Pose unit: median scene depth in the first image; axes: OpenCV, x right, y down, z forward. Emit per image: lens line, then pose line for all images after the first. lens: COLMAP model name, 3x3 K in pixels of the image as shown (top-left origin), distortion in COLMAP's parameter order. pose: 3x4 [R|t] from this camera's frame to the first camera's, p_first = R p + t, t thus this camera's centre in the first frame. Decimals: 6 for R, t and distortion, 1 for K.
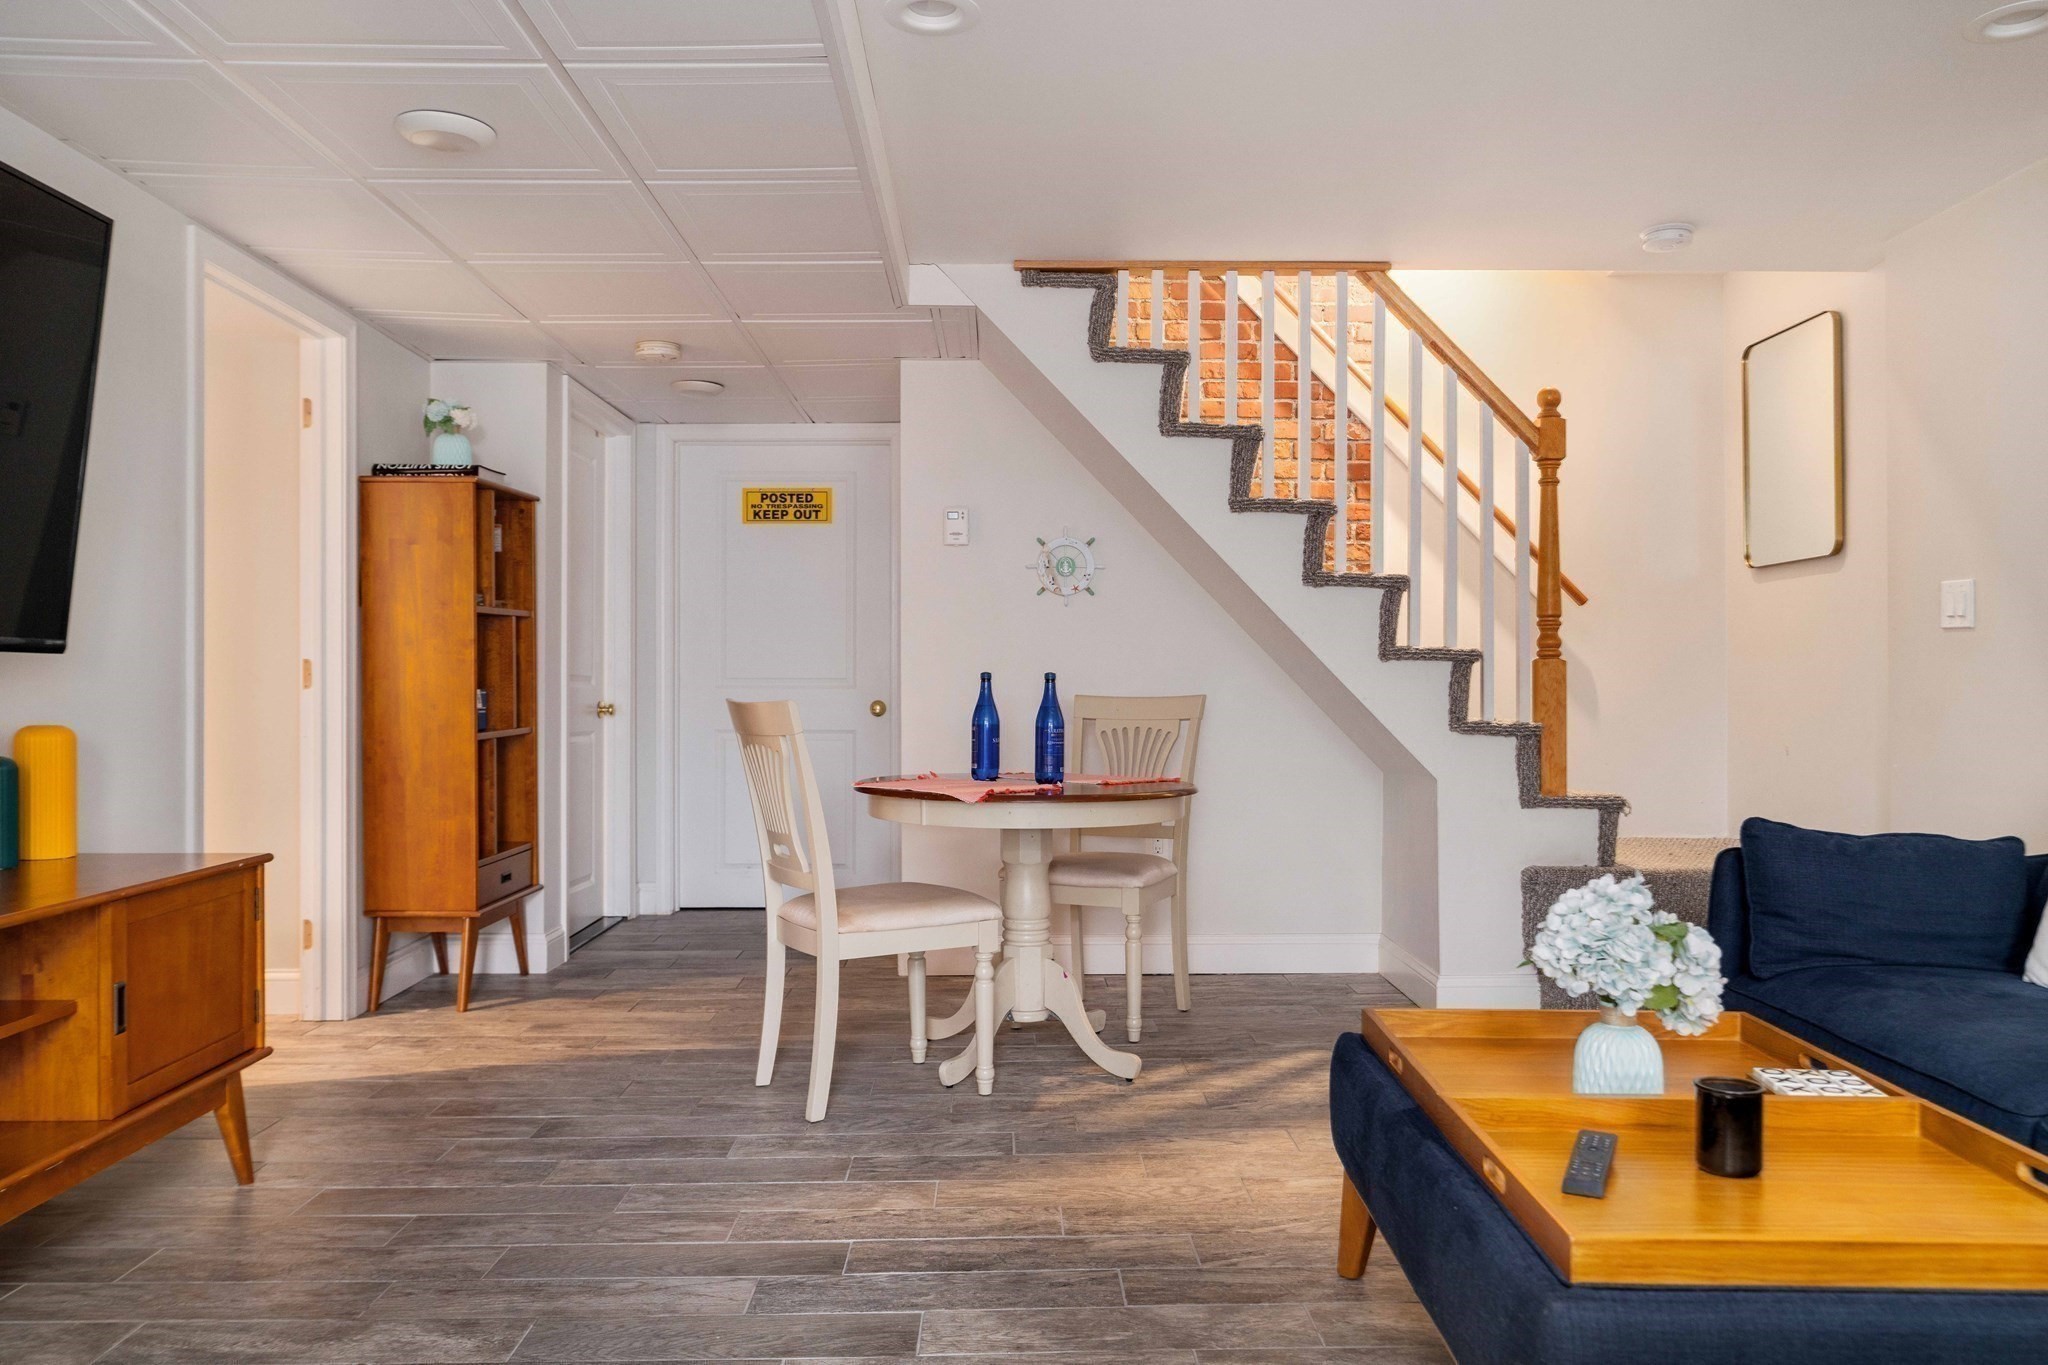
lens RADIAL K [[1452.9, 0, 1023.2], [0, 1452.9, 677.1], [0, 0, 1]] dist [-0.001875, -0.002049]
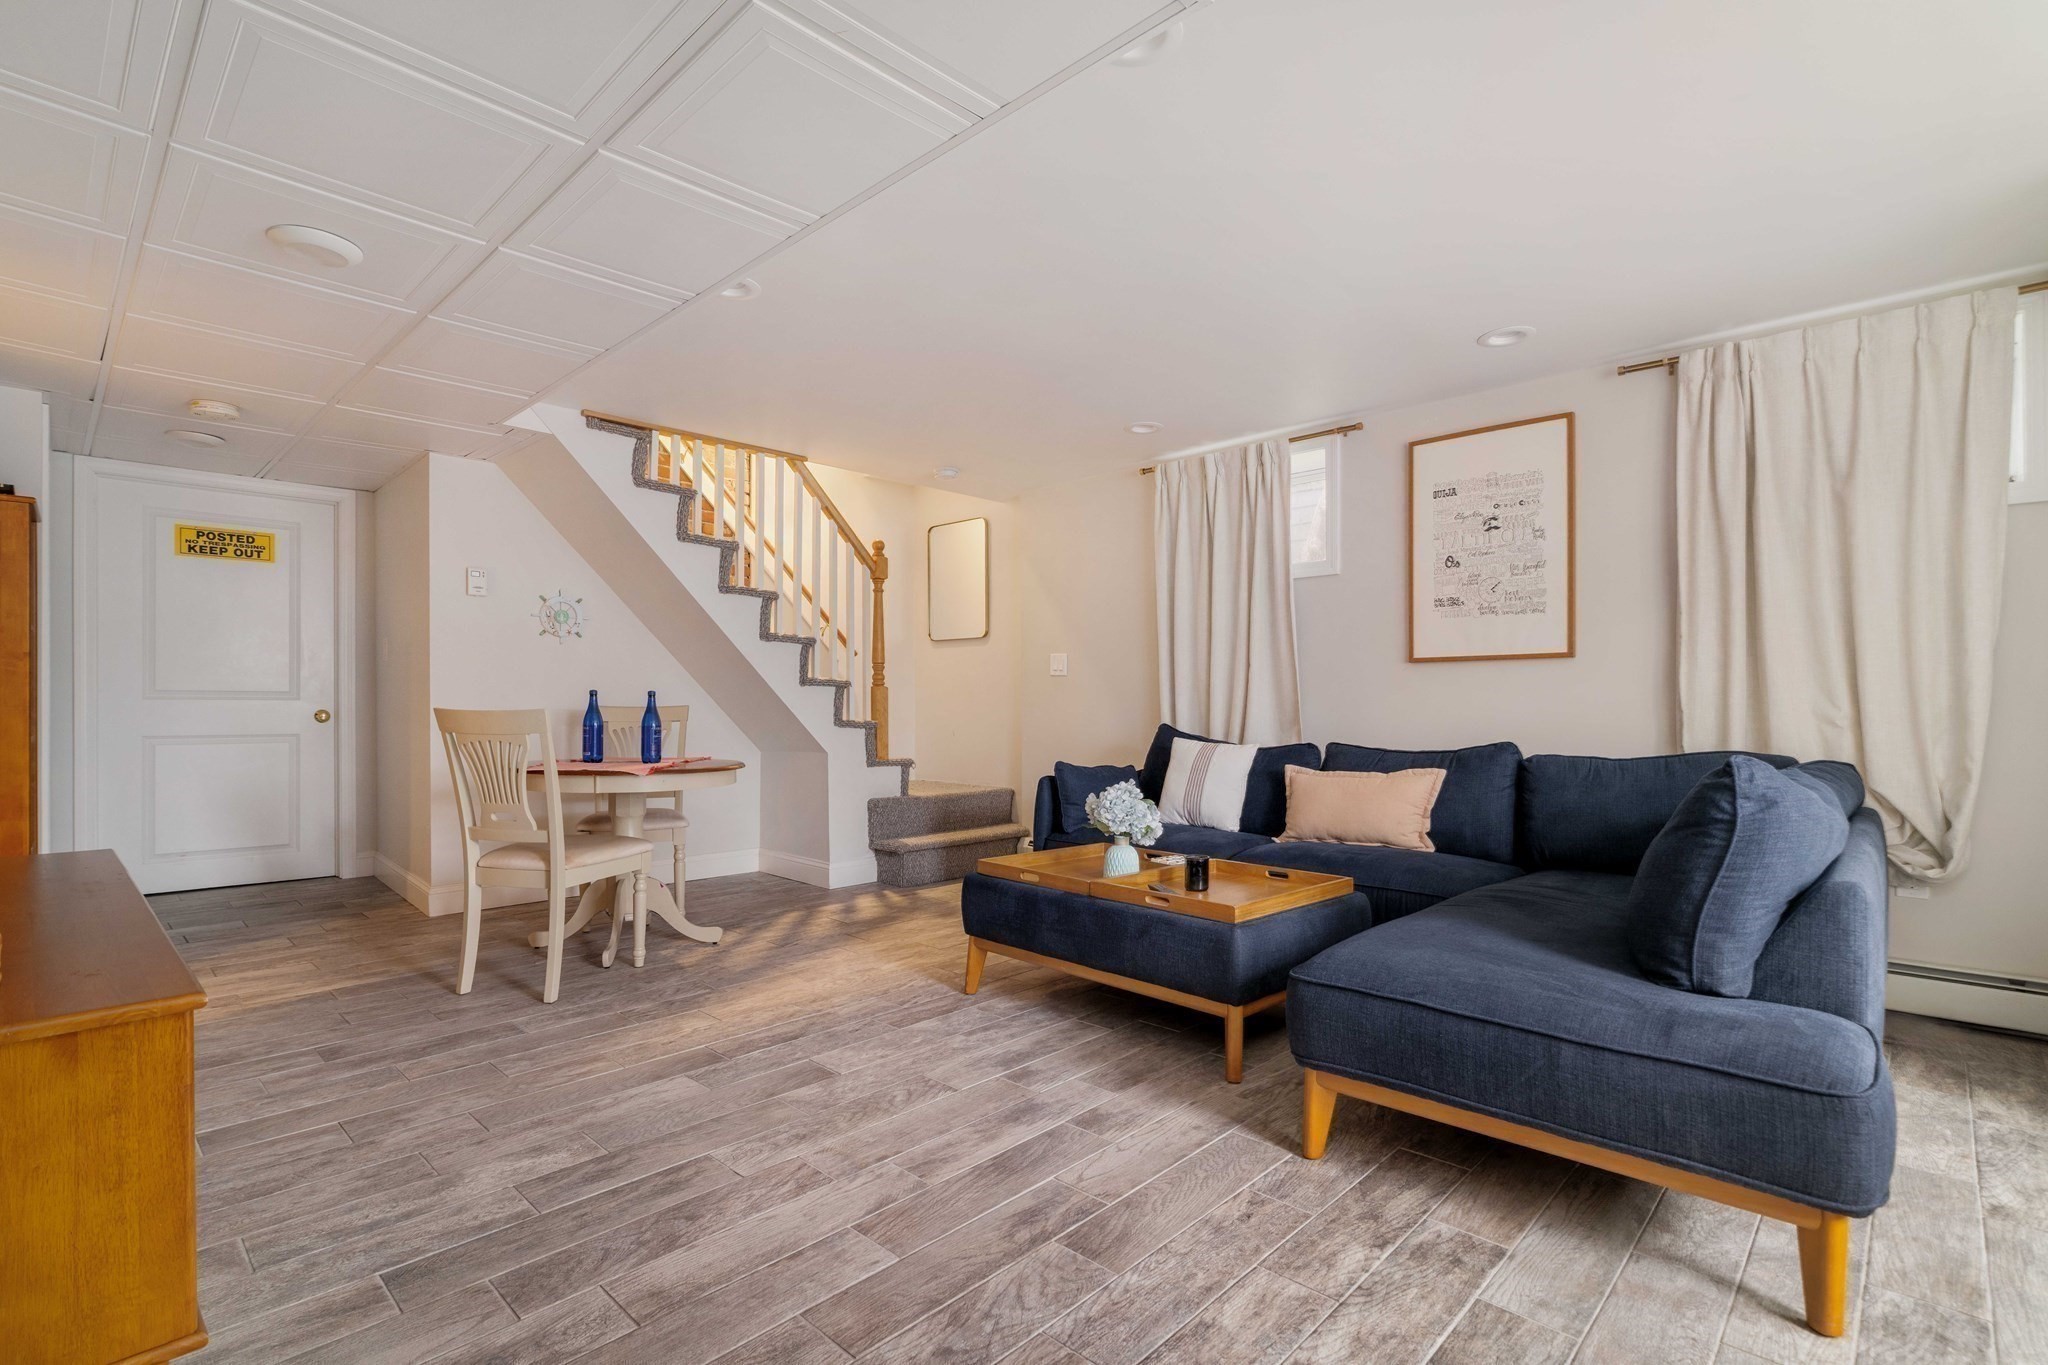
lens RADIAL K [[952.1, 0, 1015.2], [0, 952.1, 698.7], [0, 0, 1]] dist [-0.000685, -0.000346]
pose [[0.716815, 0.005702, 0.697240, -0.410622], [-0.009298, 0.999956, 0.001380, 0.000075], [-0.697201, -0.007472, 0.716837, 0.006608]]
